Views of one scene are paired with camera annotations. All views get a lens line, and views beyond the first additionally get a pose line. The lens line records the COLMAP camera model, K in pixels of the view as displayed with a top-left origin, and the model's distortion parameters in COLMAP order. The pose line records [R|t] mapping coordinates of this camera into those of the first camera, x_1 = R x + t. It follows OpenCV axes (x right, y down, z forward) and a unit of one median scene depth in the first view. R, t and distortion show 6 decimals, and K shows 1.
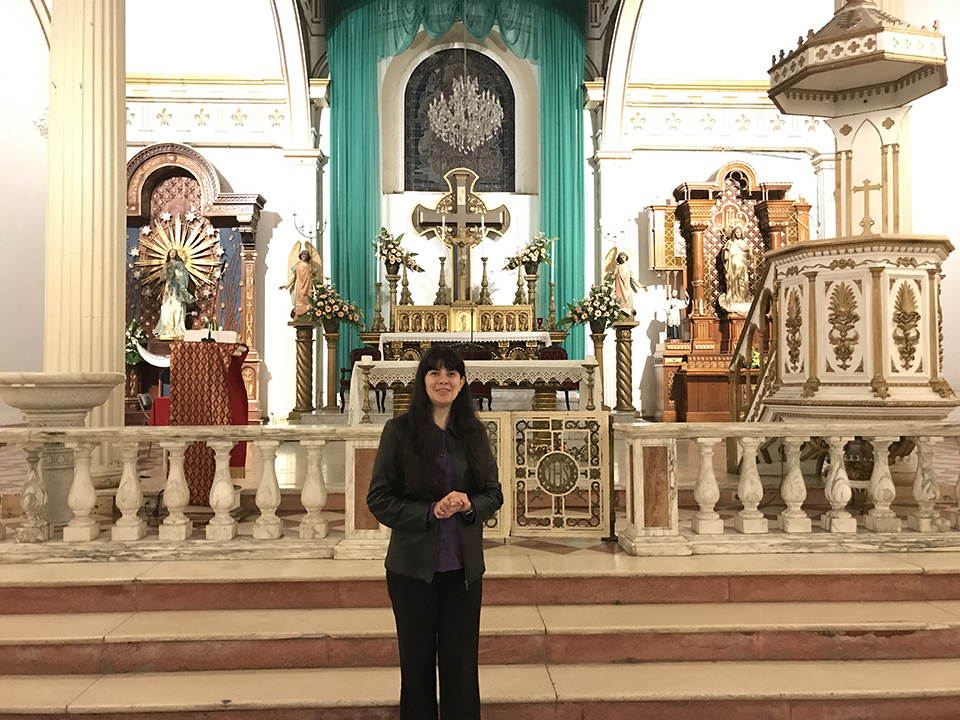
lens RADIAL K [[820.9, 0, 458.3], [0, 820.9, 361.2], [0, 0, 1]] dist [0.006408, -0.002948]
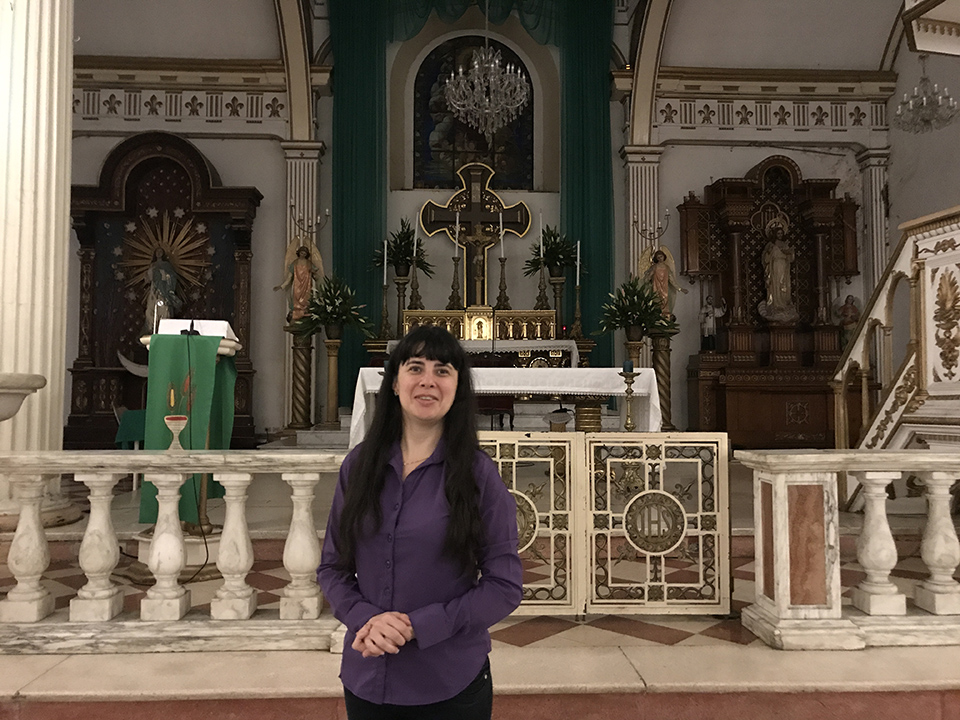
lens RADIAL K [[816.1, 0, 459.9], [0, 816.1, 359.1], [0, 0, 1]] dist [0.006312, 0.012877]
pose [[0.999984, 0.005552, 0.000420, -0.015594], [-0.005541, 0.999732, -0.022493, 0.005541], [-0.000545, 0.022491, 0.999747, 0.107949]]
